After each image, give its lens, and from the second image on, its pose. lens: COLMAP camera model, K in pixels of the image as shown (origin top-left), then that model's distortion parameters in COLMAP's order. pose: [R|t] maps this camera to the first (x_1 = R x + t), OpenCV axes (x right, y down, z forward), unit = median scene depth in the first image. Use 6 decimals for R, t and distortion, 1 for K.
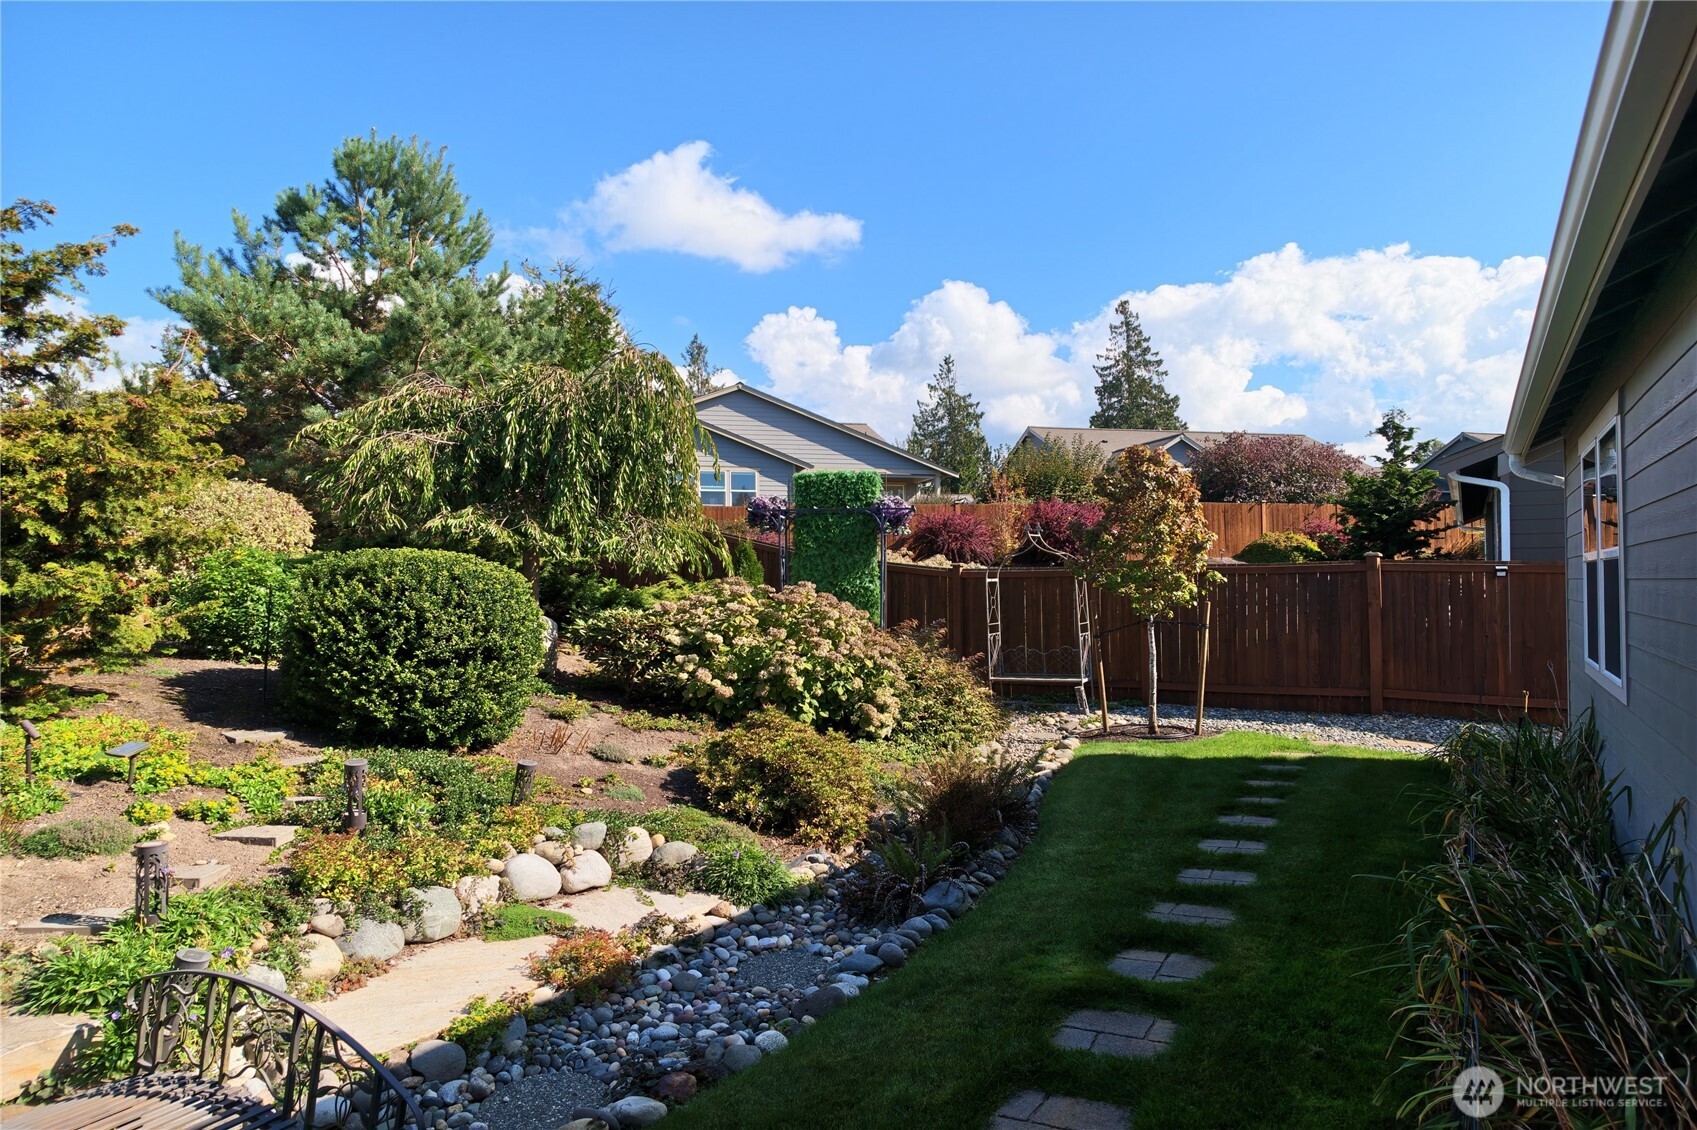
lens RADIAL K [[1054.3, 0, 858.9], [0, 1054.3, 571.4], [0, 0, 1]] dist [-0.045441, 0.032186]
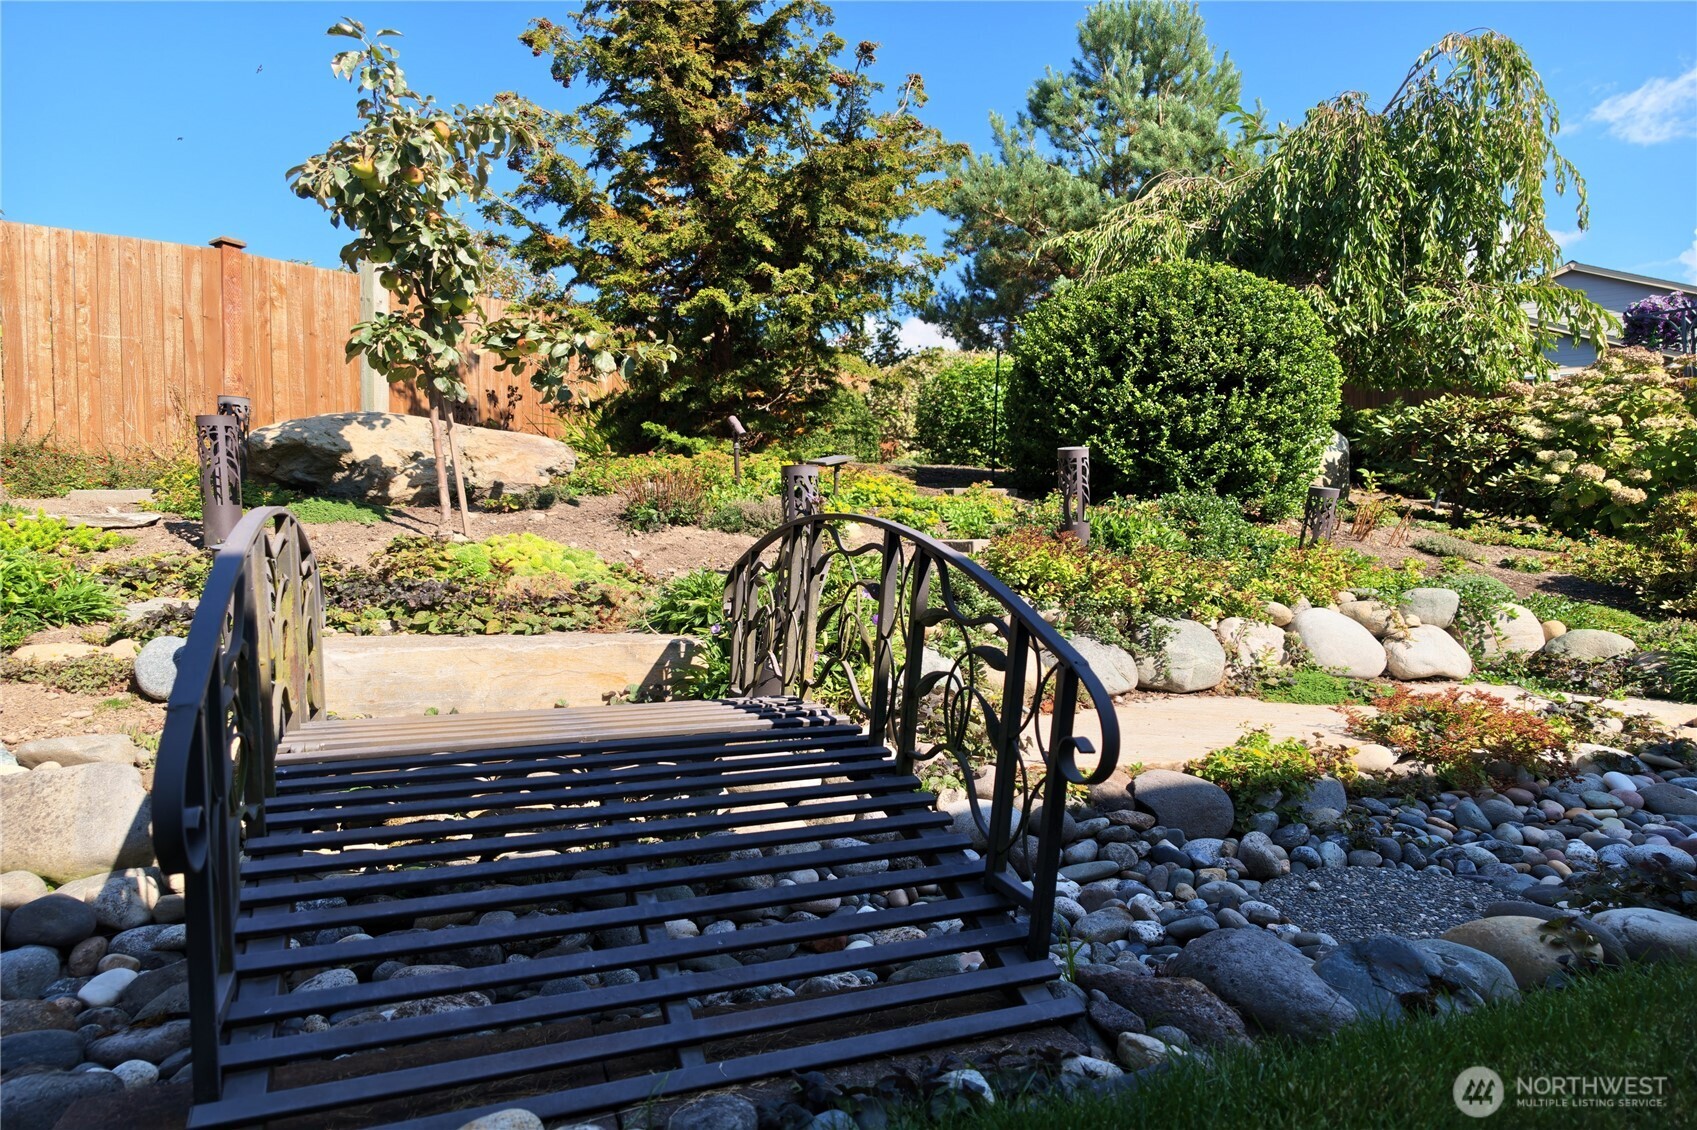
lens RADIAL K [[1054.3, 0, 858.9], [0, 1054.3, 571.4], [0, 0, 1]] dist [-0.045441, 0.032186]
pose [[0.765706, -0.015926, -0.642994, -0.113420], [0.014793, 0.999865, -0.007149, 0.220938], [0.643021, -0.004038, 0.765838, 0.297977]]
